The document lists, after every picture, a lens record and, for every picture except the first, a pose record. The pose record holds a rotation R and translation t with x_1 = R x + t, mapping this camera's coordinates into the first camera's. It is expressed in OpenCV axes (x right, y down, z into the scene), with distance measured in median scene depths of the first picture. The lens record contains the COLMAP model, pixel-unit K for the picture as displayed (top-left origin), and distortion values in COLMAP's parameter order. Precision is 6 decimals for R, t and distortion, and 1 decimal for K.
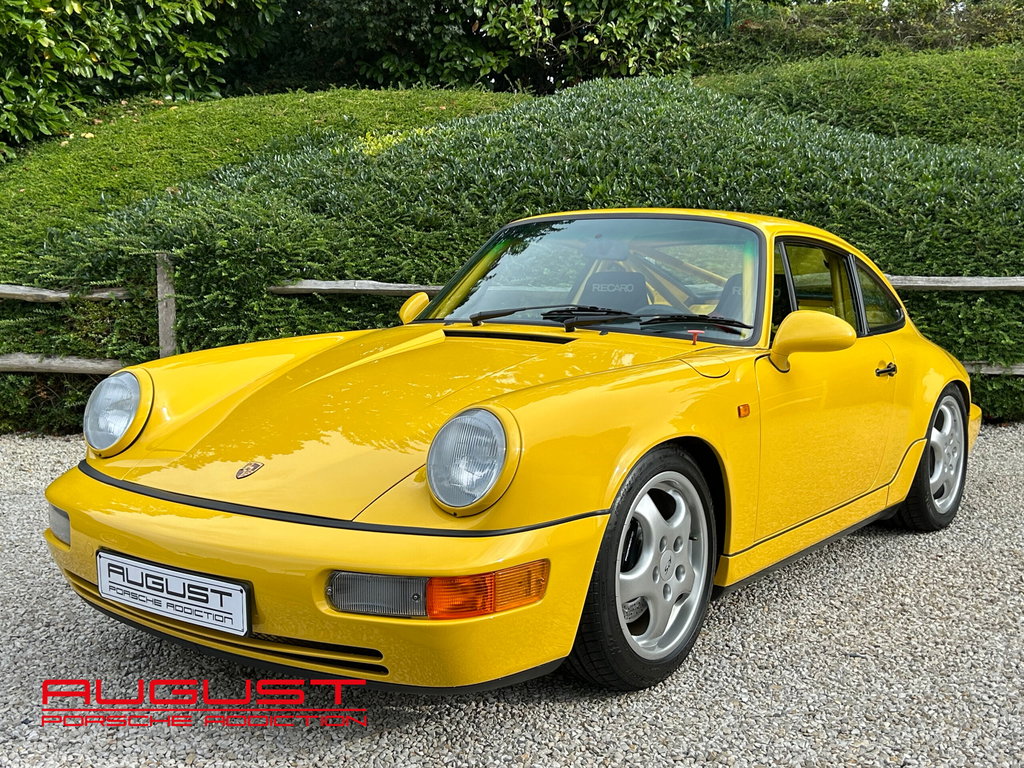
lens RADIAL K [[1211.5, 0, 512.7], [0, 1211.5, 386.5], [0, 0, 1]] dist [0.018725, 0.000000]
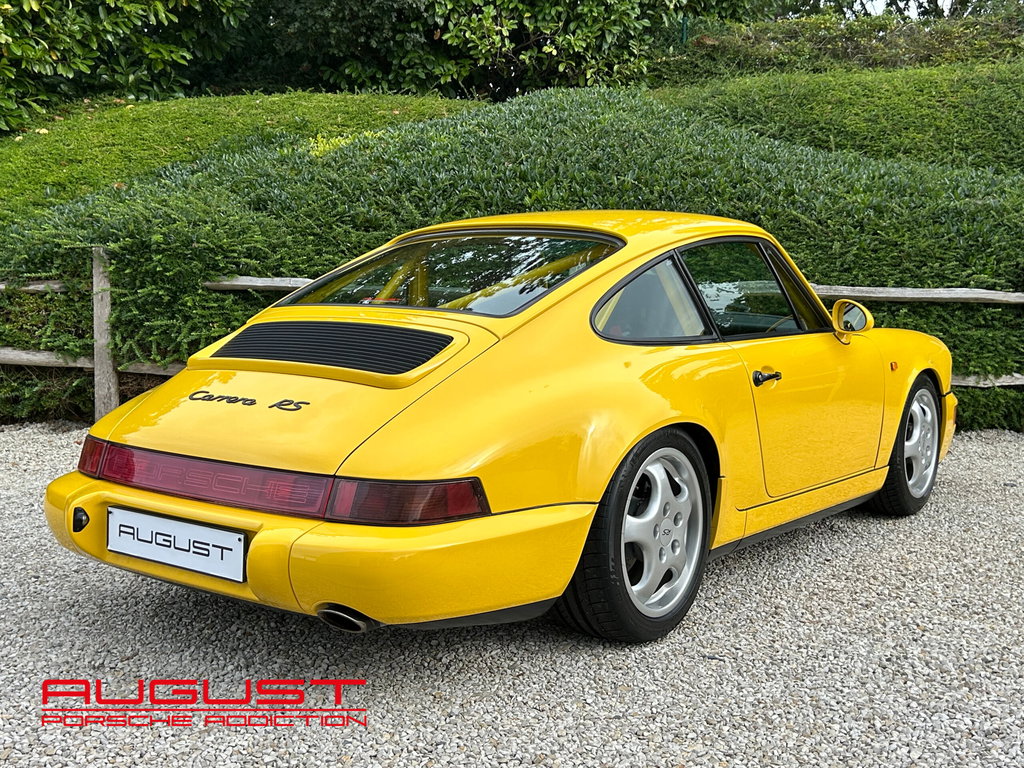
lens RADIAL K [[1171.4, 0, 511.8], [0, 1171.4, 385.7], [0, 0, 1]] dist [0.021368, 0.000000]
pose [[0.999720, 0.020025, 0.012614, 0.045199], [-0.019979, 0.999793, -0.003737, 0.002327], [-0.012686, 0.003484, 0.999913, 0.017836]]
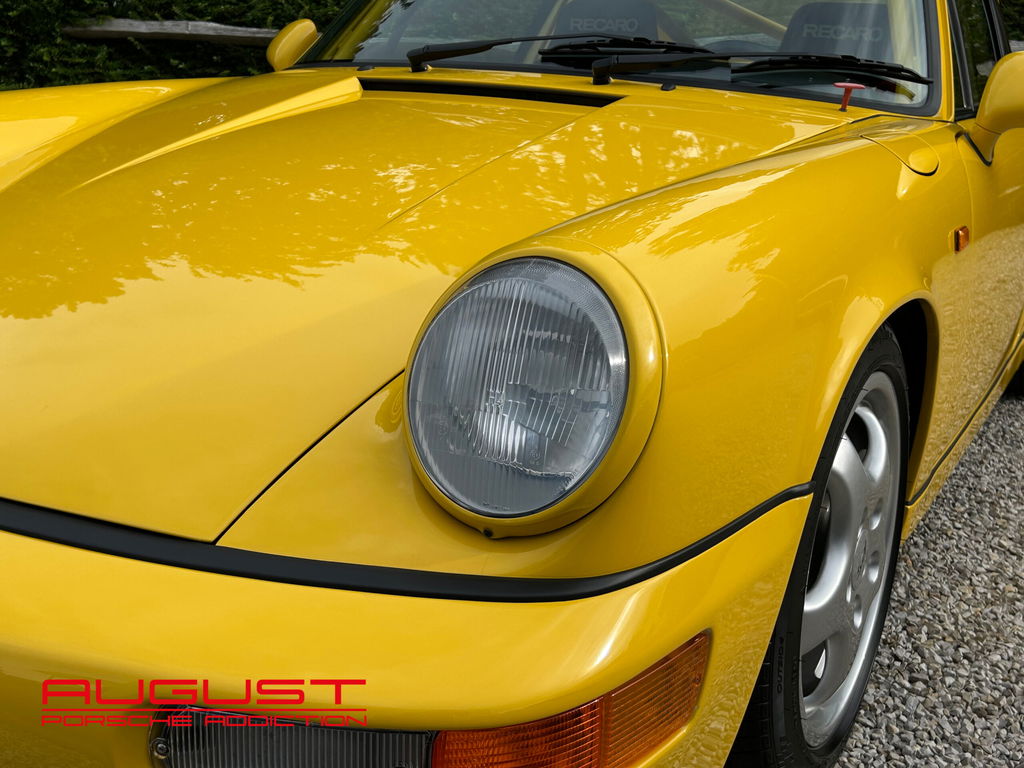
lens RADIAL K [[1211.5, 0, 505.8], [0, 1211.5, 387.0], [0, 0, 1]] dist [0.018725, 0.000000]
pose [[0.992466, -0.009783, 0.122128, -0.032520], [-0.012034, 0.984204, 0.176630, -0.003595], [-0.121927, -0.176769, 0.976671, 0.232922]]
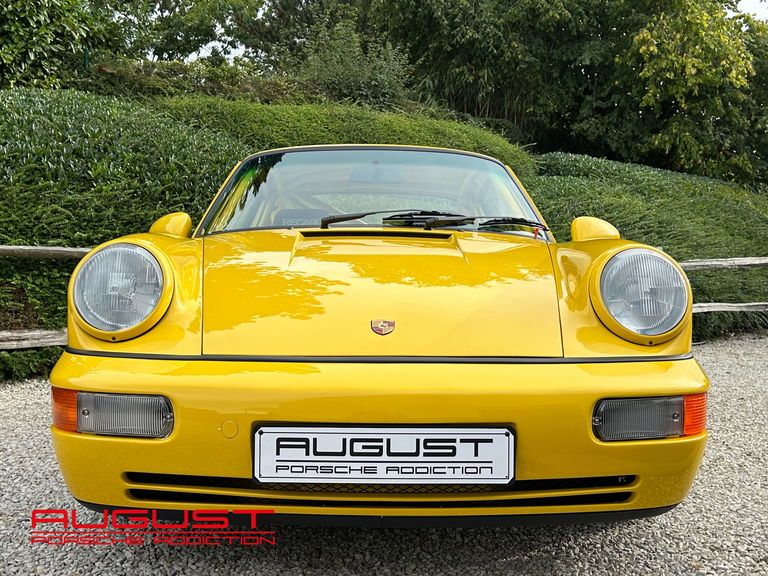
lens RADIAL K [[908.6, 0, 388.0], [0, 908.6, 283.9], [0, 0, 1]] dist [0.018725, 0.000000]
pose [[0.796920, 0.002000, 0.604081, -0.261590], [0.060723, 0.994664, -0.083400, 0.038795], [-0.601025, 0.103145, 0.792547, 0.178273]]
